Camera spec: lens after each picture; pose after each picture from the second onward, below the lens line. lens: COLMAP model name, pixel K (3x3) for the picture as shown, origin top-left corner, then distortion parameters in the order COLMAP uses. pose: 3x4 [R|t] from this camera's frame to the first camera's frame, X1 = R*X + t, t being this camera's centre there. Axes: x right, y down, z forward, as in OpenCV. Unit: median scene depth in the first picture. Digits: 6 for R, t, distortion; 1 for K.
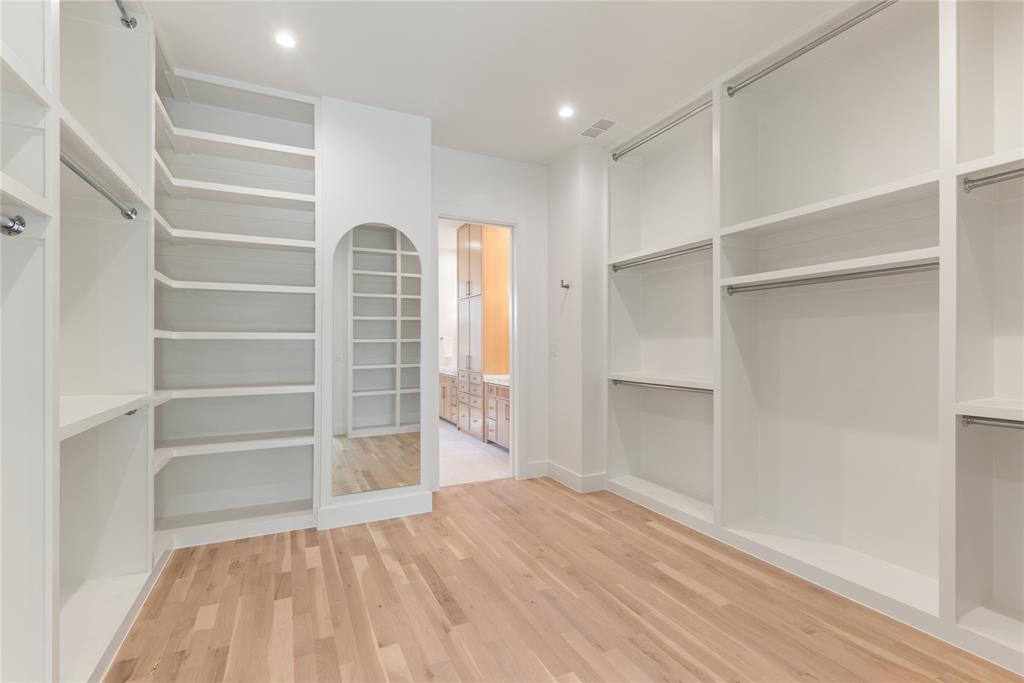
lens RADIAL K [[469.5, 0, 520.0], [0, 469.5, 345.2], [0, 0, 1]] dist [0.011414, 0.000072]
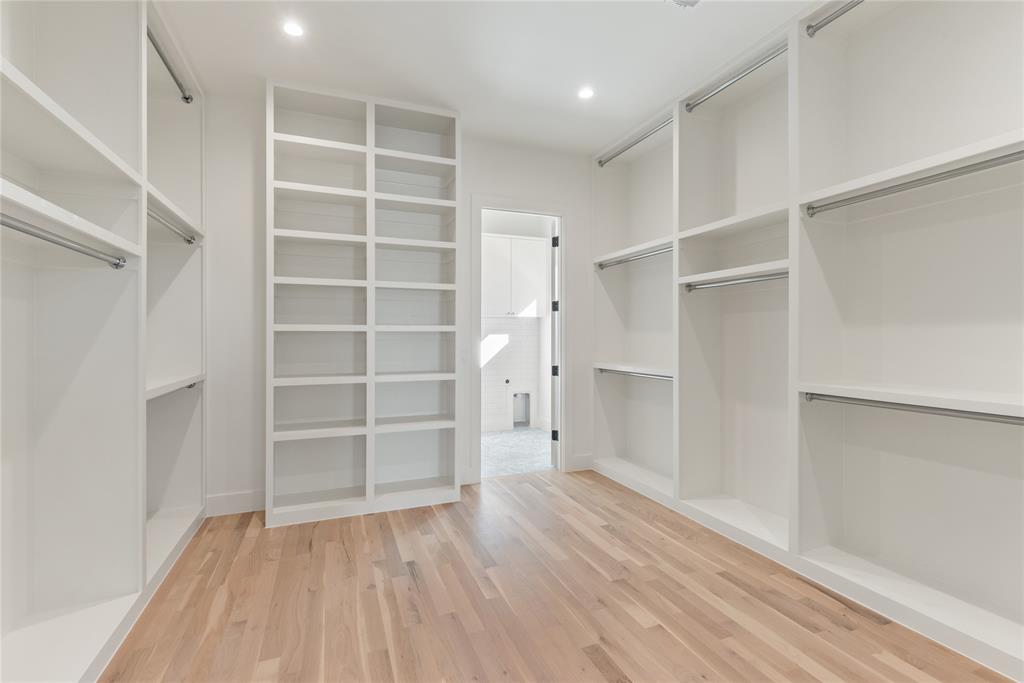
lens RADIAL K [[469.5, 0, 505.4], [0, 469.5, 336.5], [0, 0, 1]] dist [0.011414, 0.000072]
pose [[0.996033, -0.005606, -0.088807, 0.114852], [0.005650, 0.999984, 0.000247, -0.003311], [0.088804, -0.000747, 0.996049, -0.153344]]
